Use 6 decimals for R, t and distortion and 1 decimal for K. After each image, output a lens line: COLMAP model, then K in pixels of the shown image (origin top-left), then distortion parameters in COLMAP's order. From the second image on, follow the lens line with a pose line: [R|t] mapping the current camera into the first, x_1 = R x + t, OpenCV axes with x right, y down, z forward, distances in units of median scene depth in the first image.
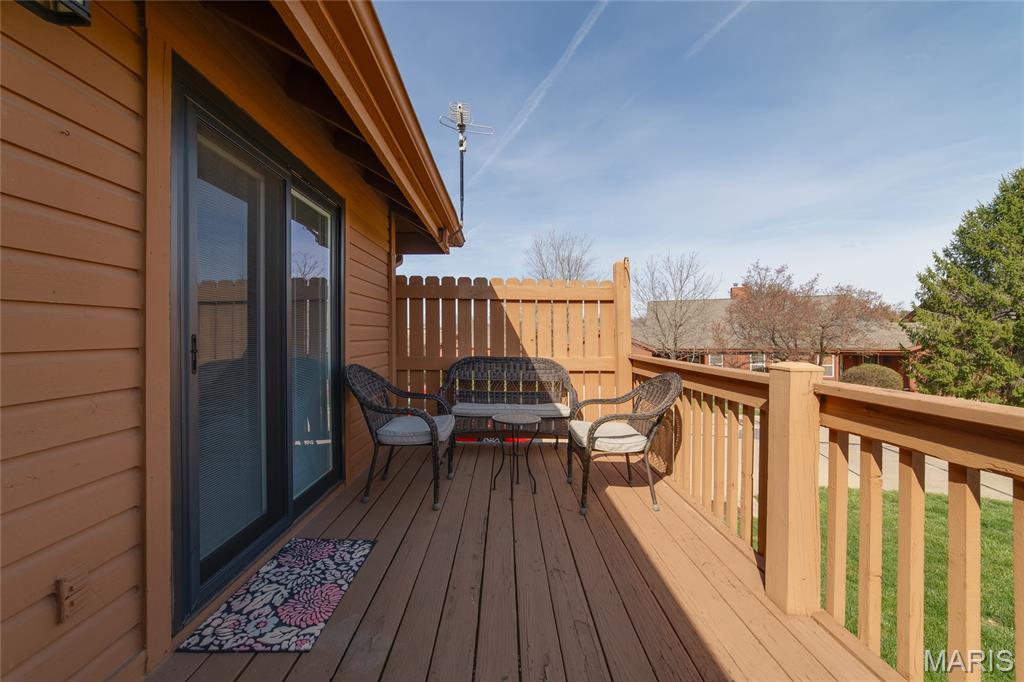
lens RADIAL K [[404.4, 0, 507.8], [0, 404.4, 340.2], [0, 0, 1]] dist [-0.012473, 0.004295]
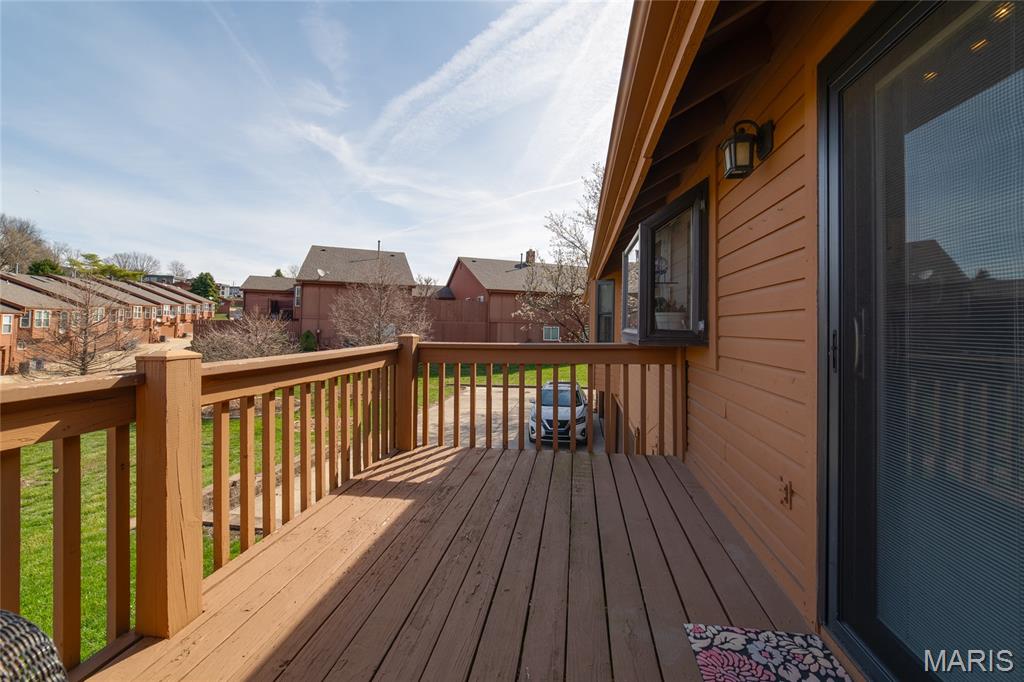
lens RADIAL K [[404.4, 0, 513.3], [0, 404.4, 324.3], [0, 0, 1]] dist [-0.012473, 0.004295]
pose [[-0.986170, -0.015675, 0.164996, -0.197980], [-0.014330, 0.999854, 0.009340, -0.024391], [-0.165118, 0.006846, -0.986250, 1.982610]]
